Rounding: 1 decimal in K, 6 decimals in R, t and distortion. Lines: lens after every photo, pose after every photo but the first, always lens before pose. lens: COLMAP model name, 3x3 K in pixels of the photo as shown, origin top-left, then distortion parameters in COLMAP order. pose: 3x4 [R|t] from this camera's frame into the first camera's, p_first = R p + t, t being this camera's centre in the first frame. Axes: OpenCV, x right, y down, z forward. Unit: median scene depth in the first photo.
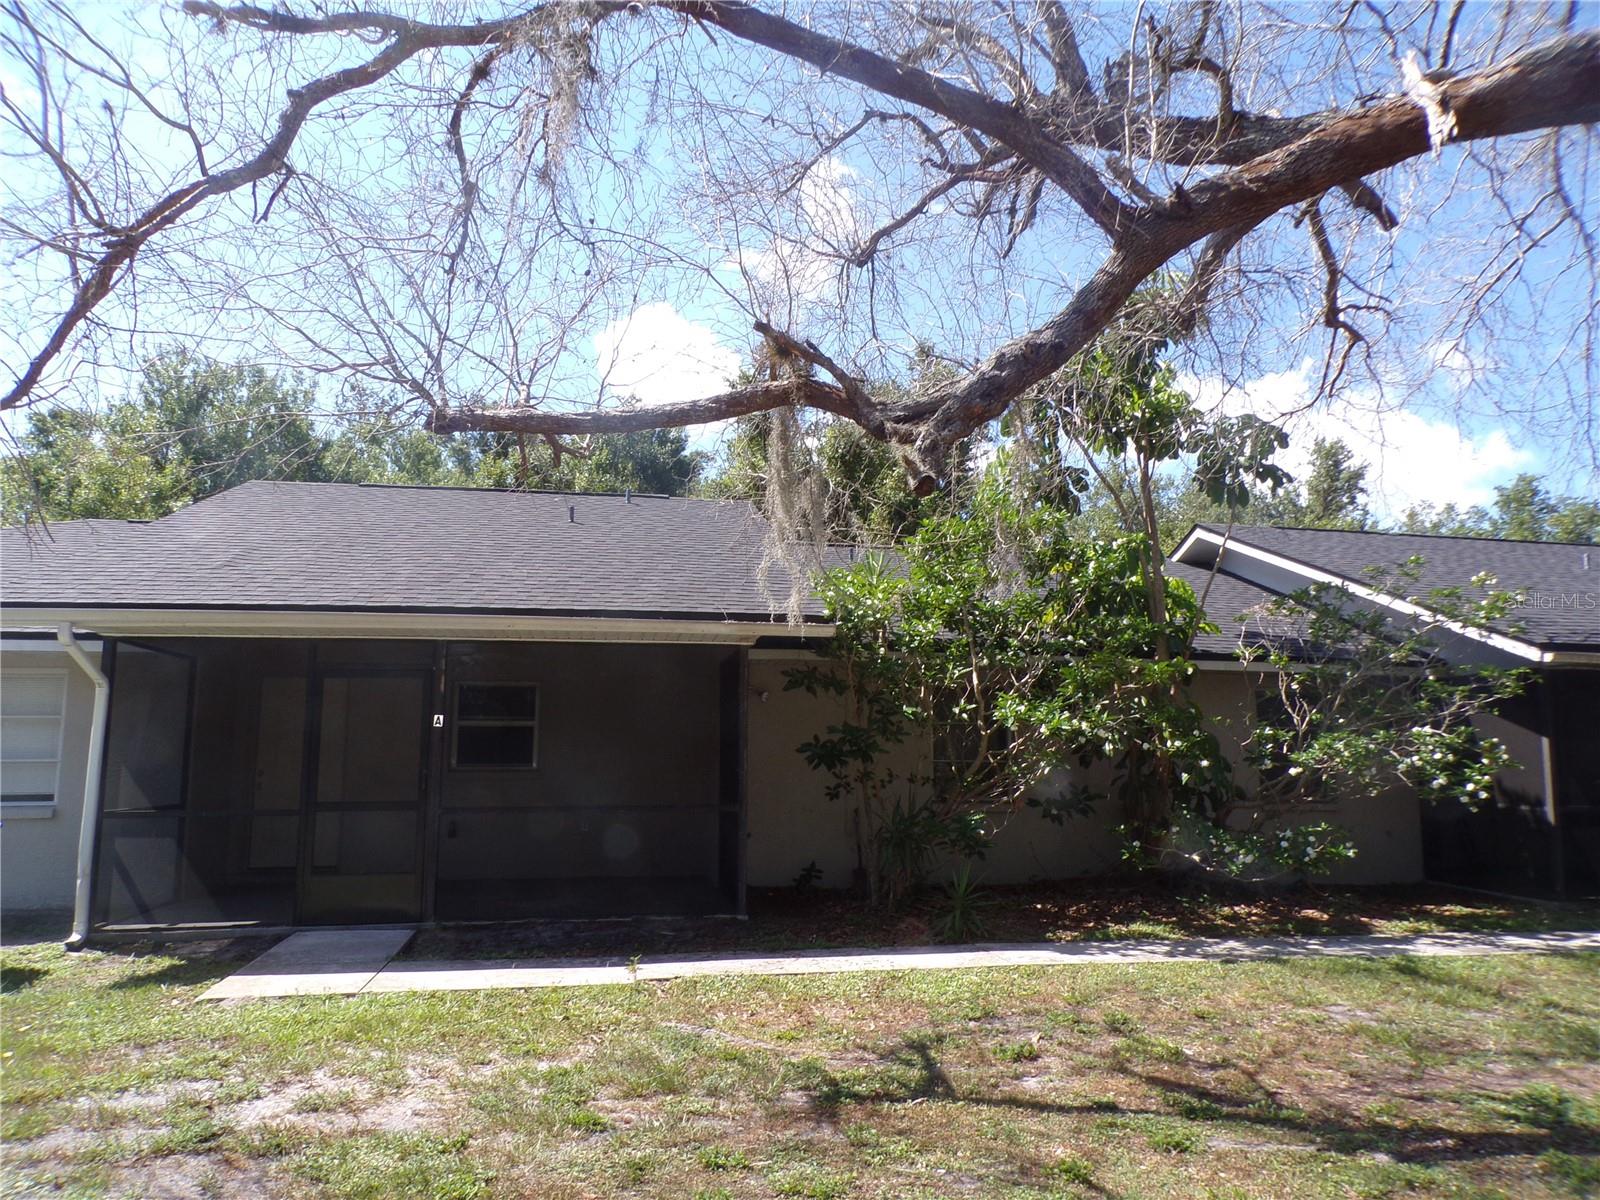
lens RADIAL K [[1110.0, 0, 796.6], [0, 1110.0, 599.1], [0, 0, 1]] dist [0.012639, 0.001755]
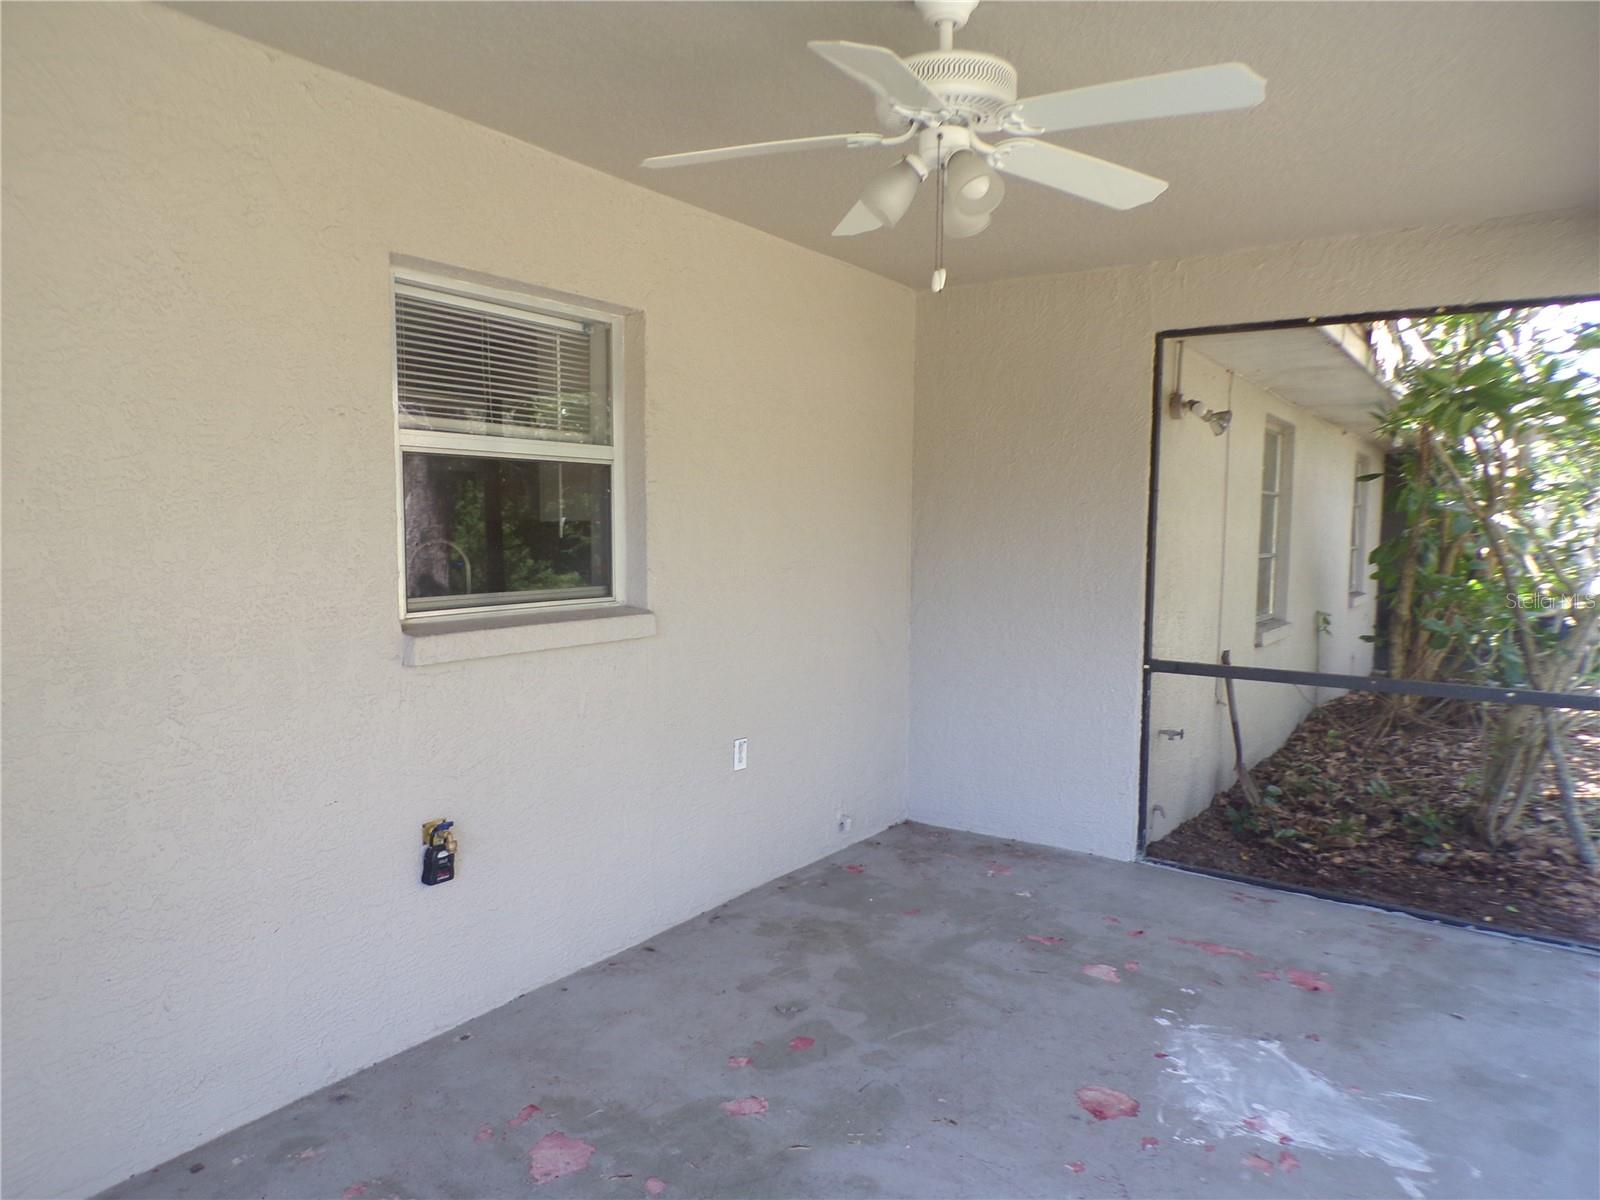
lens RADIAL K [[1088.8, 0, 803.8], [0, 1088.8, 606.6], [0, 0, 1]] dist [0.007298, 0.003073]
pose [[0.686183, -0.056234, 0.725253, -0.433677], [-0.106596, 0.978472, 0.176721, 0.098201], [-0.719577, -0.198572, 0.665416, 0.786744]]
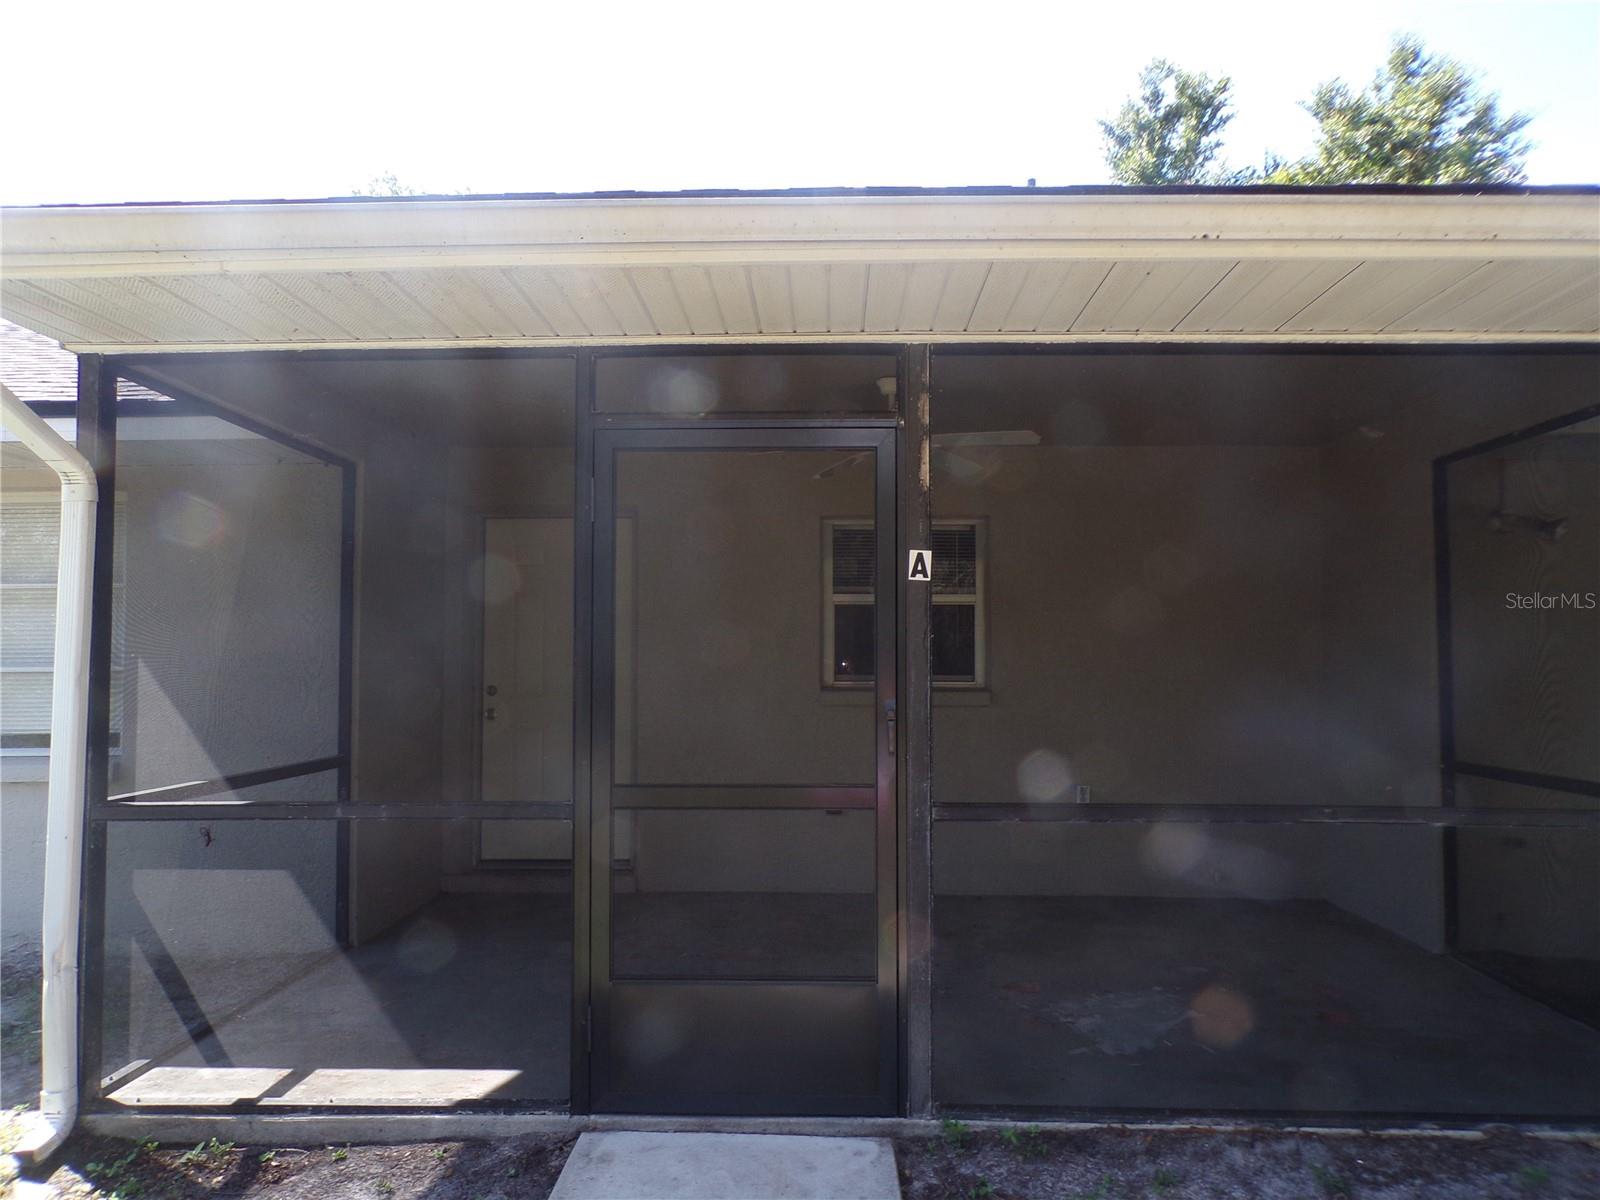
lens RADIAL K [[1088.8, 0, 803.8], [0, 1088.8, 606.6], [0, 0, 1]] dist [0.007298, 0.003073]
pose [[0.982572, -0.008750, -0.185679, -0.229180], [0.025923, 0.995580, 0.090264, 0.070160], [0.184068, -0.093504, 0.978456, 0.505236]]
